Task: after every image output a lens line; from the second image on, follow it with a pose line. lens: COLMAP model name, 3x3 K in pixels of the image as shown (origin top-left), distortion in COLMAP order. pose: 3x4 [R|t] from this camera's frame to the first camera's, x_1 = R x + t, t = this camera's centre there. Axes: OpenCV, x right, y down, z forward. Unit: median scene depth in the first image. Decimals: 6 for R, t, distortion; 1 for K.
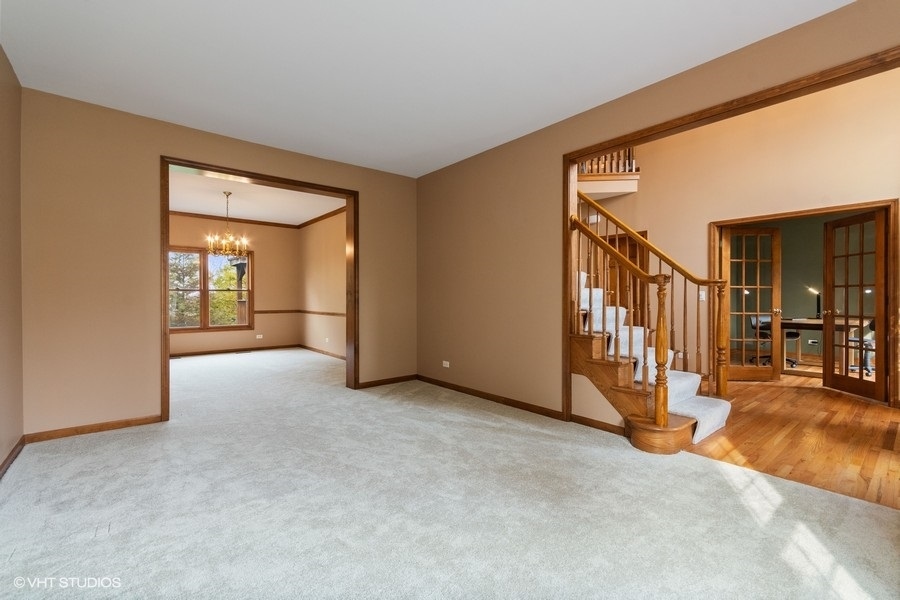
lens RADIAL K [[400.4, 0, 456.0], [0, 400.4, 298.6], [0, 0, 1]] dist [0.001611, 0.000129]
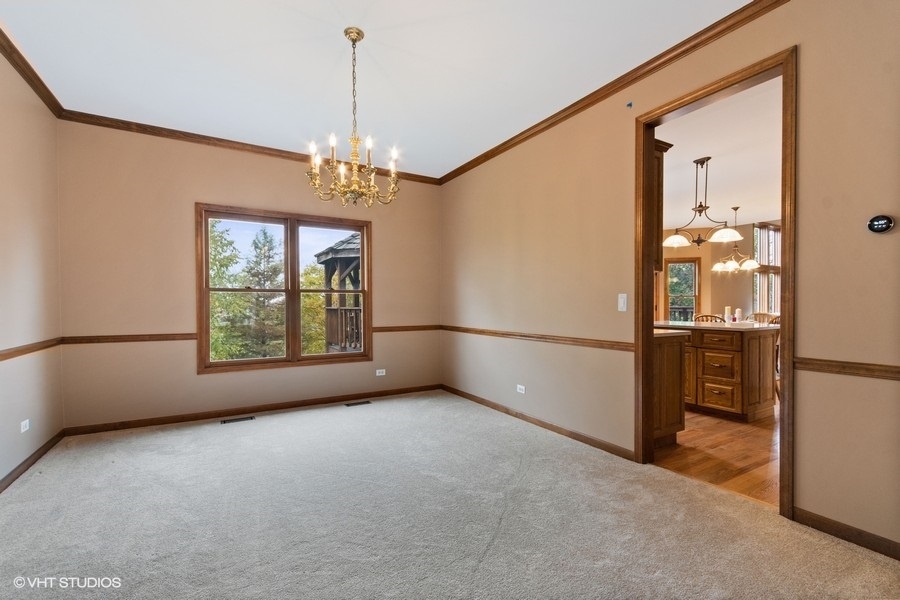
lens RADIAL K [[400.4, 0, 449.5], [0, 400.4, 307.2], [0, 0, 1]] dist [0.001611, 0.000129]
pose [[0.986074, -0.000638, -0.166306, -0.296428], [0.001545, 0.999985, 0.005322, -0.000519], [0.166300, -0.005504, 0.986060, 0.450190]]
